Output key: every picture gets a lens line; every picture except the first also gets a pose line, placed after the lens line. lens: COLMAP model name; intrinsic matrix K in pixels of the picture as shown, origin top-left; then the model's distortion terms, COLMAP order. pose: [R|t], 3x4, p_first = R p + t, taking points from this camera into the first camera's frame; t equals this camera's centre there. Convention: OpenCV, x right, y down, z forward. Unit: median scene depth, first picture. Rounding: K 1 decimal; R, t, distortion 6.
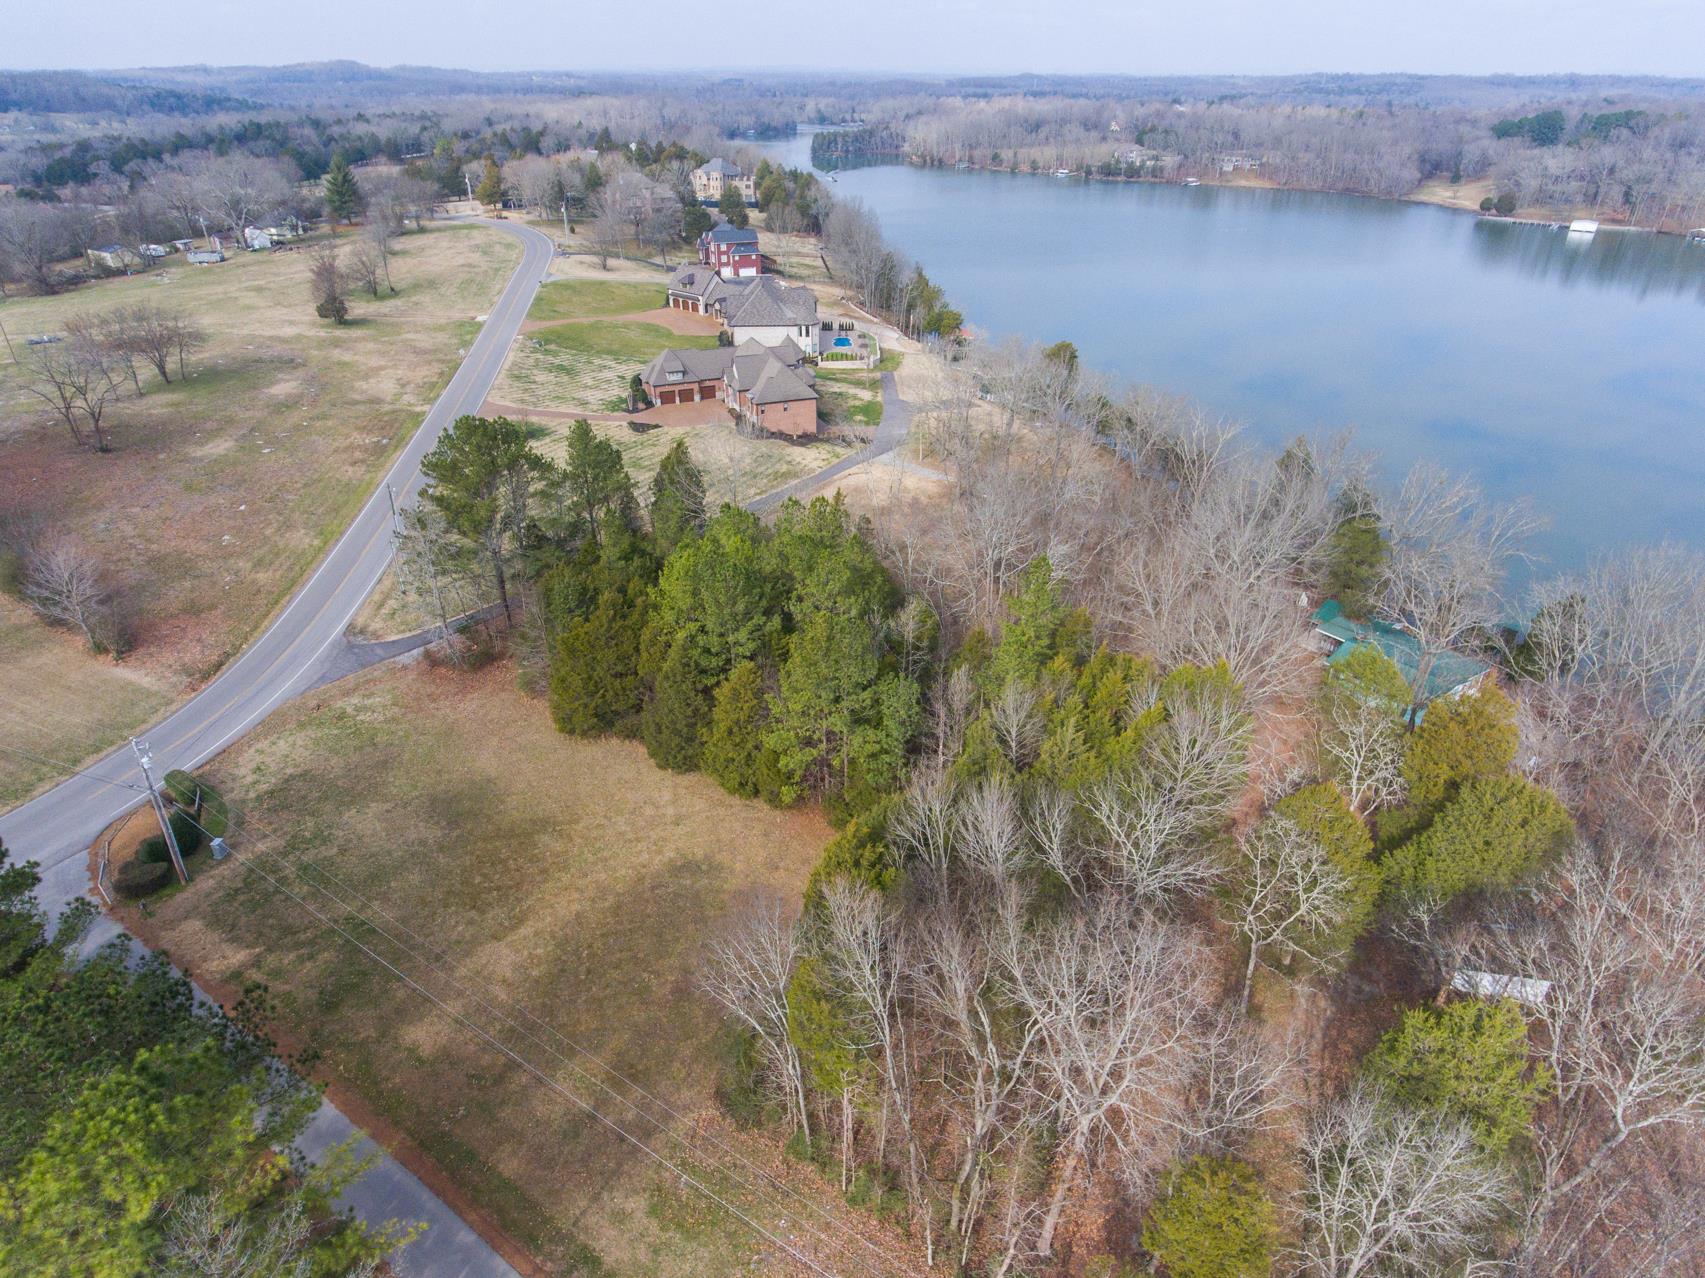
lens RADIAL K [[997.6, 0, 863.2], [0, 997.6, 638.7], [0, 0, 1]] dist [0.002024, -0.003957]
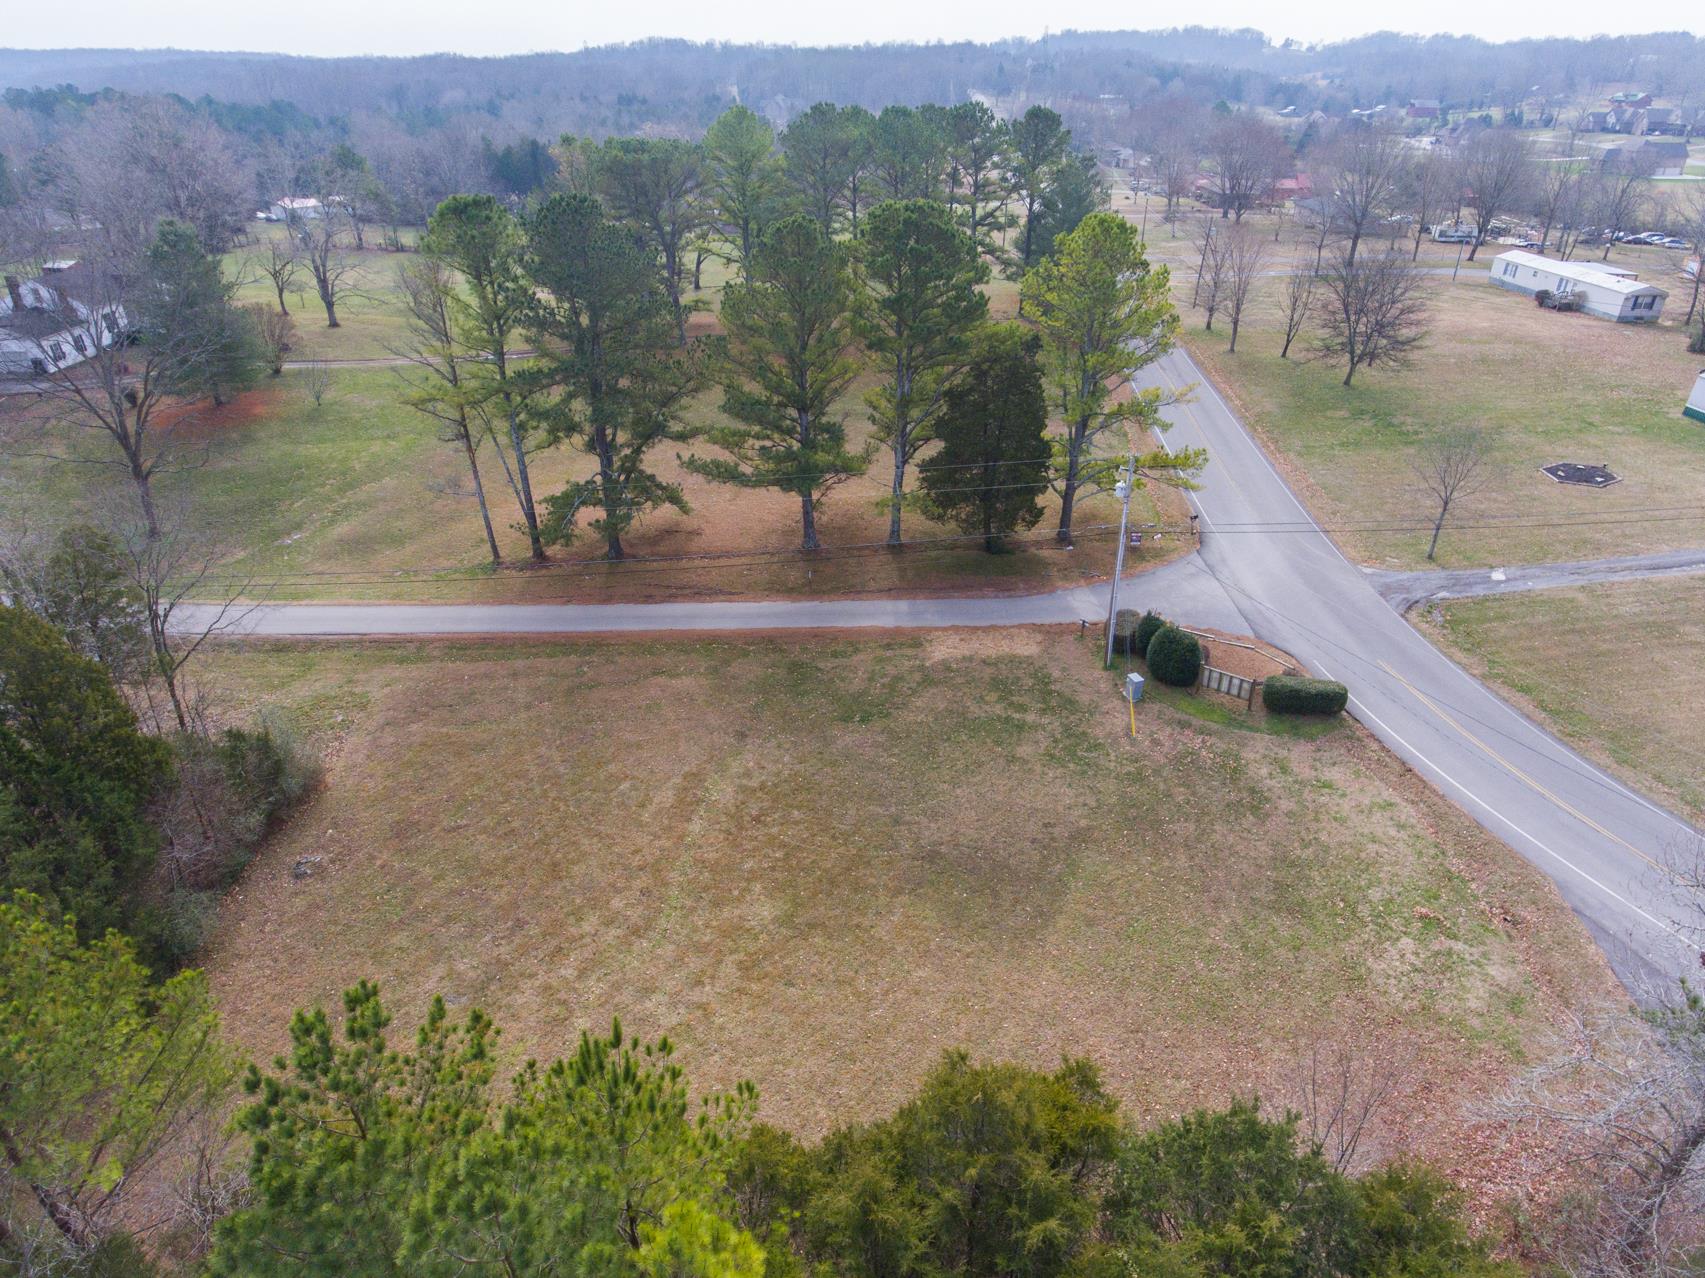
lens RADIAL K [[997.6, 0, 863.1], [0, 997.6, 641.7], [0, 0, 1]] dist [0.002024, -0.003957]
pose [[-0.881531, 0.231353, -0.411557, -0.080977], [-0.237849, 0.535389, 0.810423, -0.145427], [0.407838, 0.812302, -0.416935, 0.510955]]
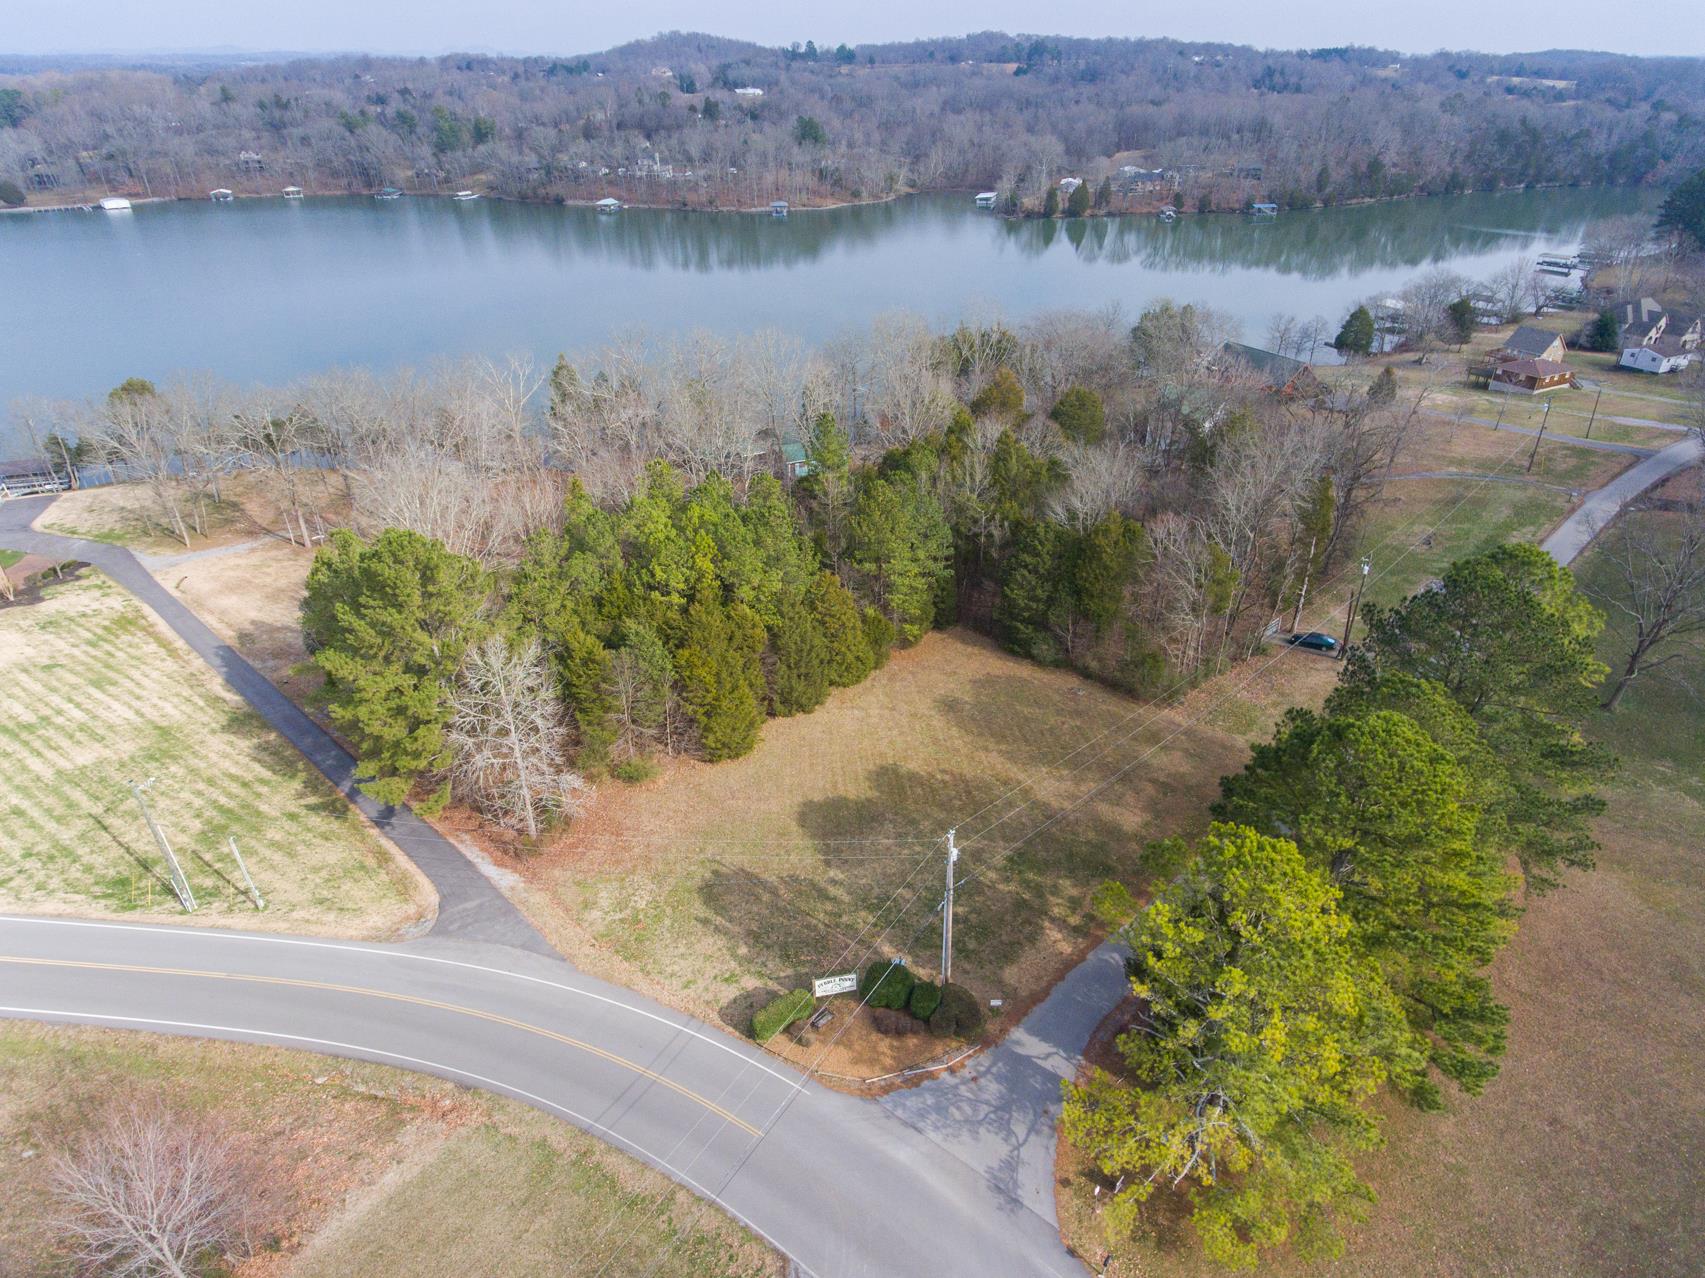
lens RADIAL K [[997.6, 0, 862.8], [0, 997.6, 643.7], [0, 0, 1]] dist [0.002024, -0.003957]
pose [[0.212684, -0.500450, 0.839235, -0.523360], [0.483906, 0.800110, 0.354485, -0.138188], [-0.848882, 0.330718, 0.412341, 0.252146]]
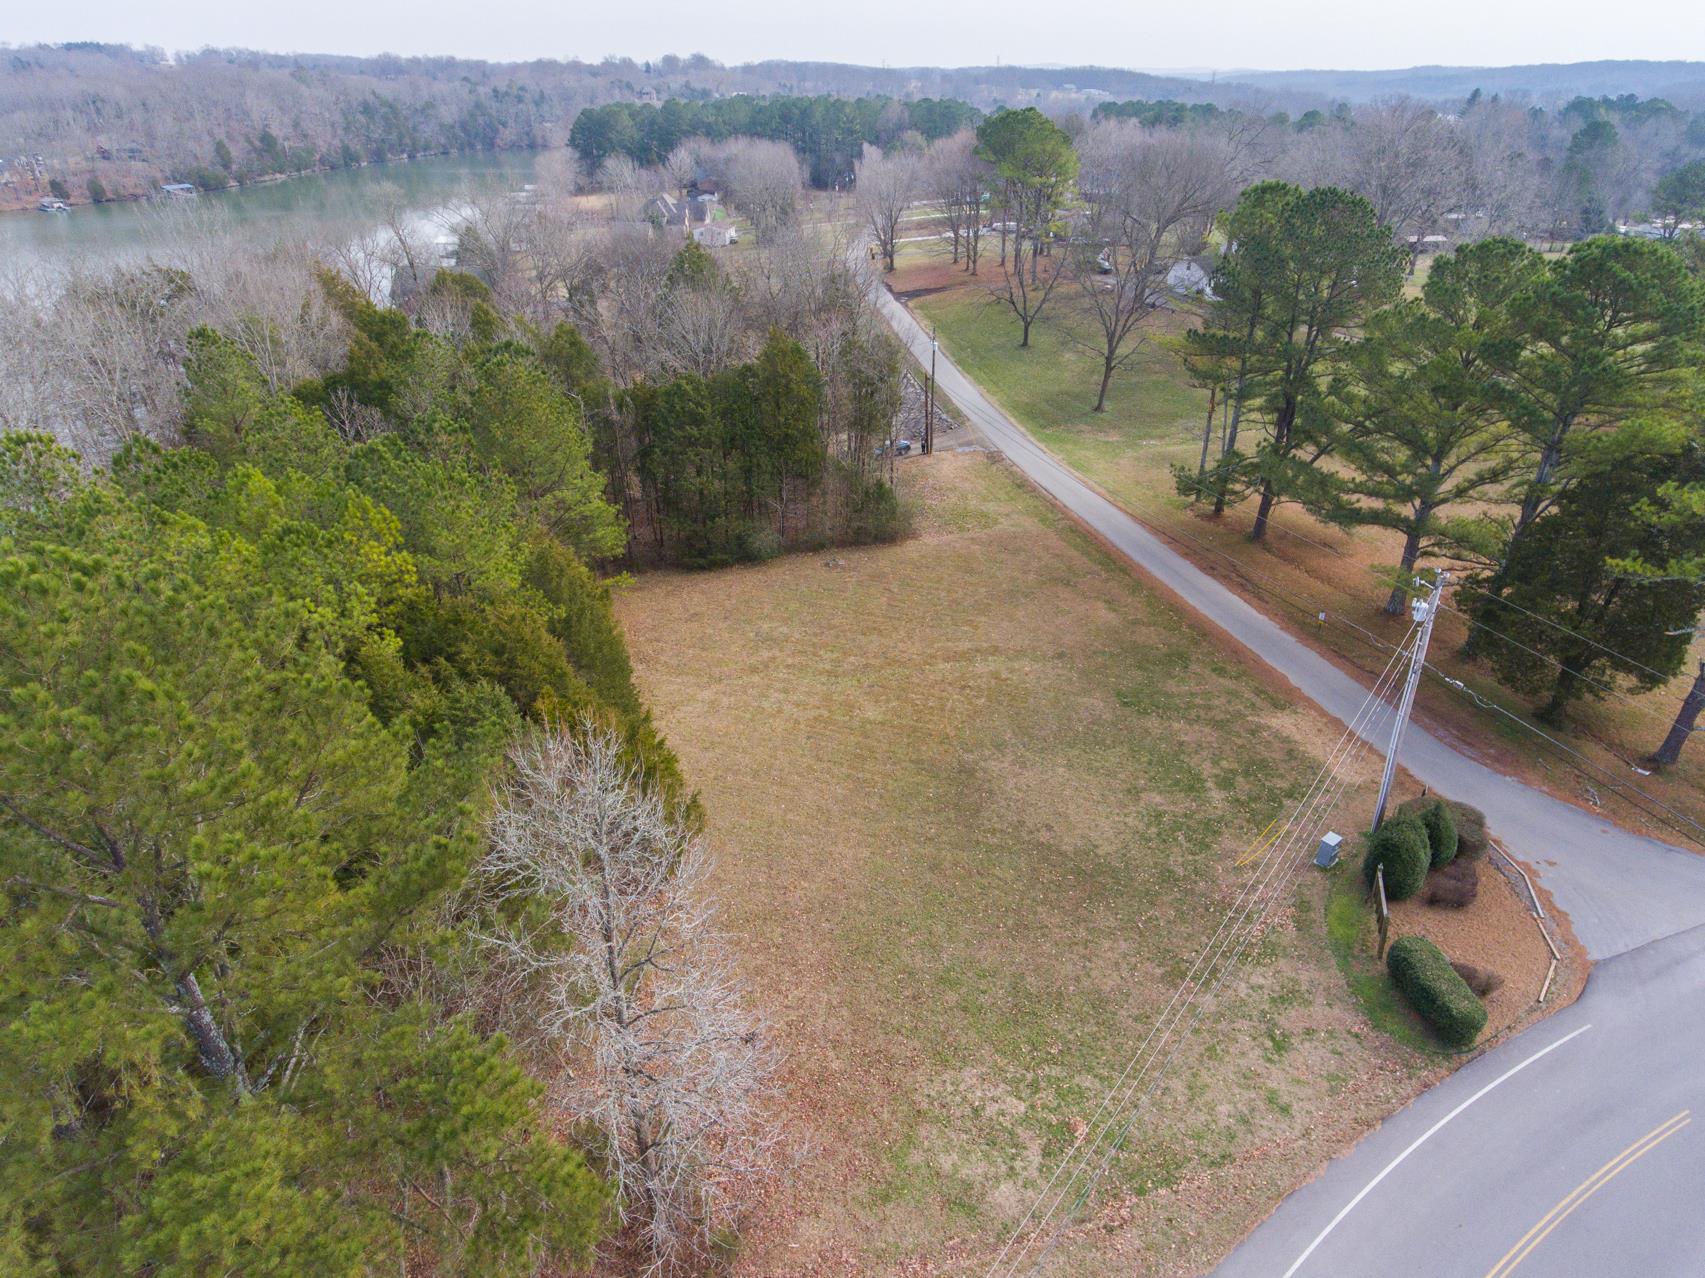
lens RADIAL K [[997.6, 0, 864.2], [0, 997.6, 643.5], [0, 0, 1]] dist [0.002024, -0.003957]
pose [[-0.713406, -0.353087, 0.605294, -0.324689], [0.341331, 0.579290, 0.740214, -0.153965], [-0.612001, 0.734679, -0.292750, 0.530574]]
